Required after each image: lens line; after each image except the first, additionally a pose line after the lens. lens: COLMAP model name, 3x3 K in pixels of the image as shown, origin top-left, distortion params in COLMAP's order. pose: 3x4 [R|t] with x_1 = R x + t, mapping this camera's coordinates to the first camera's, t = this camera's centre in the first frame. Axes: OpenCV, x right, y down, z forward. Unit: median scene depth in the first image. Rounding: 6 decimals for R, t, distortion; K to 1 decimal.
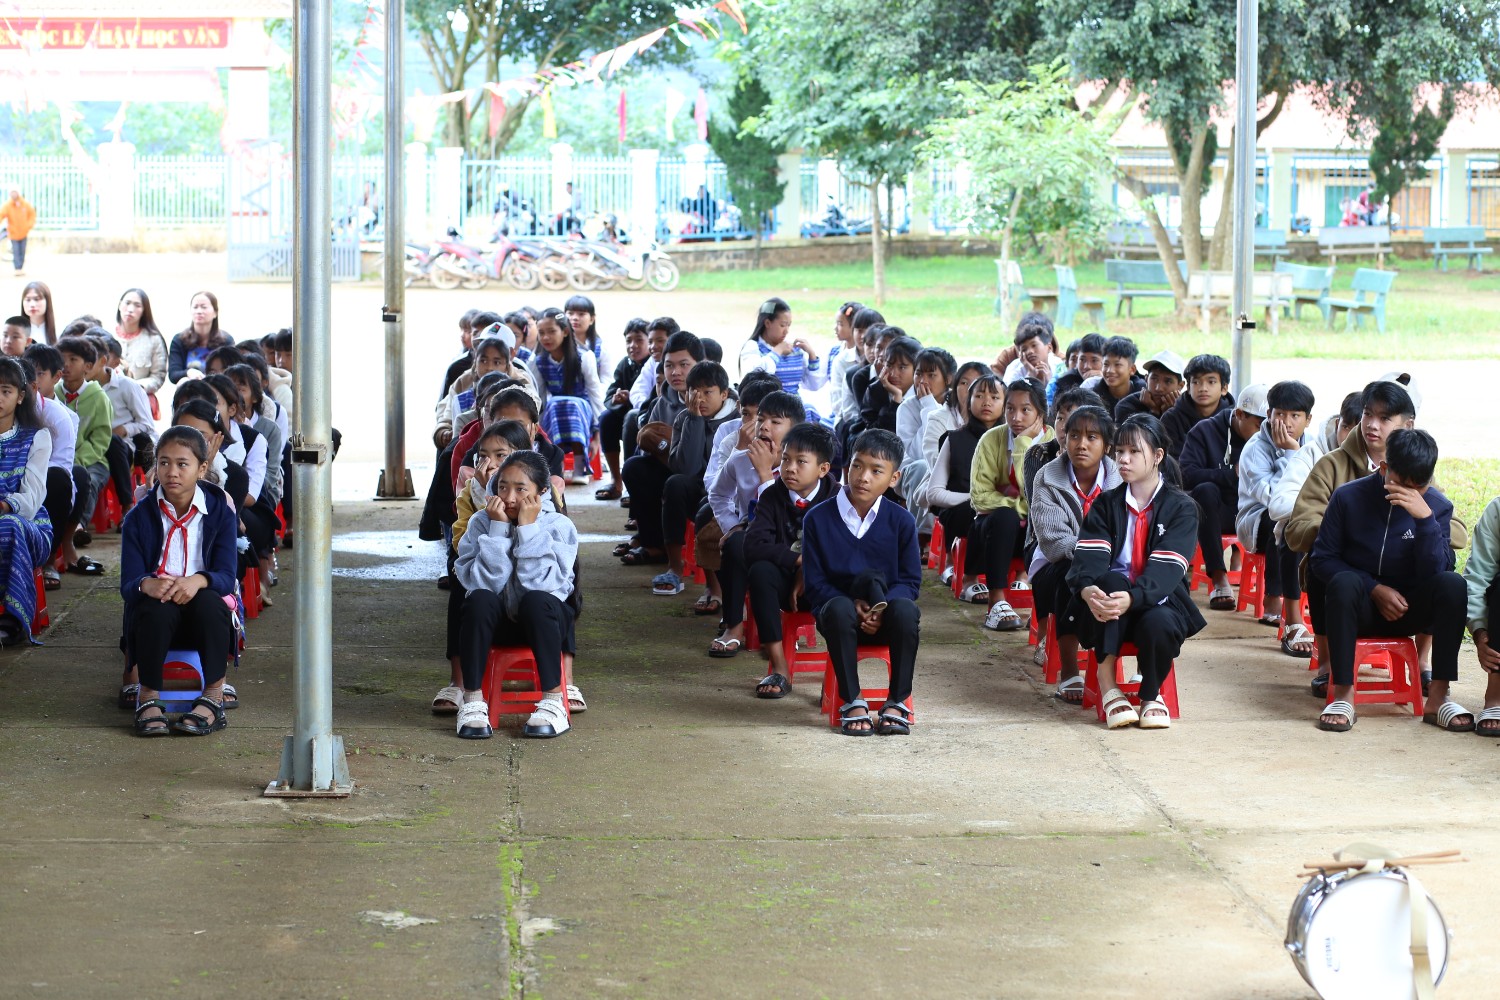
lens RADIAL K [[3742.6, 0, 749.7], [0, 3742.6, 500.3], [0, 0, 1]] dist [-0.139469, 0.000000]
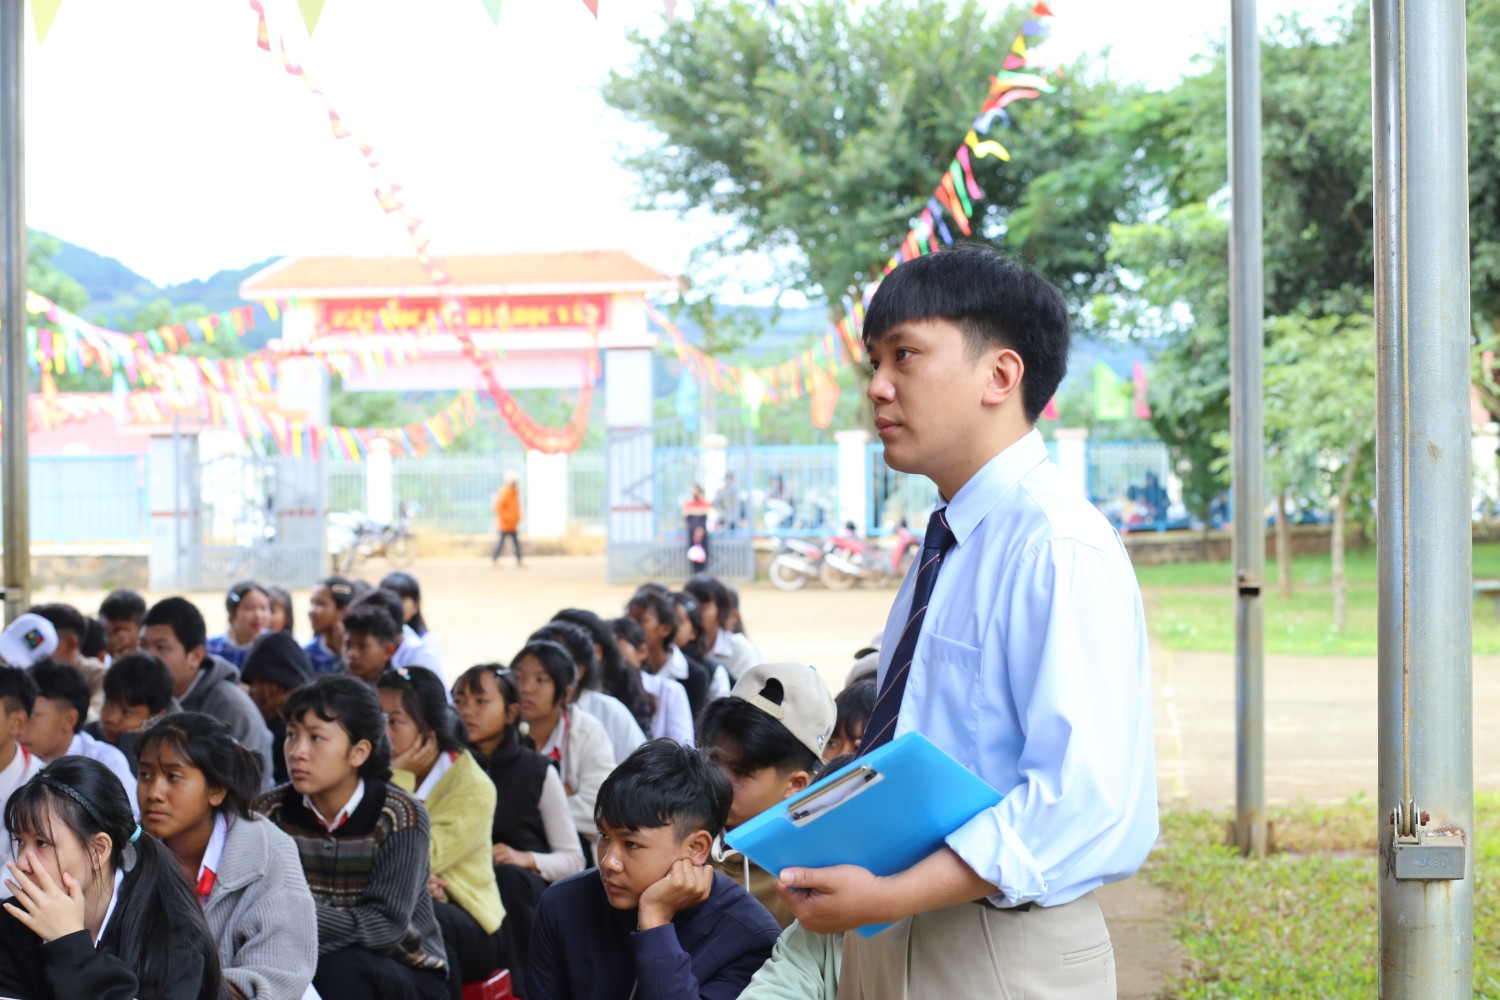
lens RADIAL K [[3742.6, 0, 750.3], [0, 3742.6, 500.0], [0, 0, 1]] dist [-0.139469, 0.000000]
pose [[0.983529, -0.017443, -0.179904, 0.058443], [0.002308, 0.996463, -0.083998, -0.002659], [0.180733, 0.082199, 0.980091, 0.118914]]
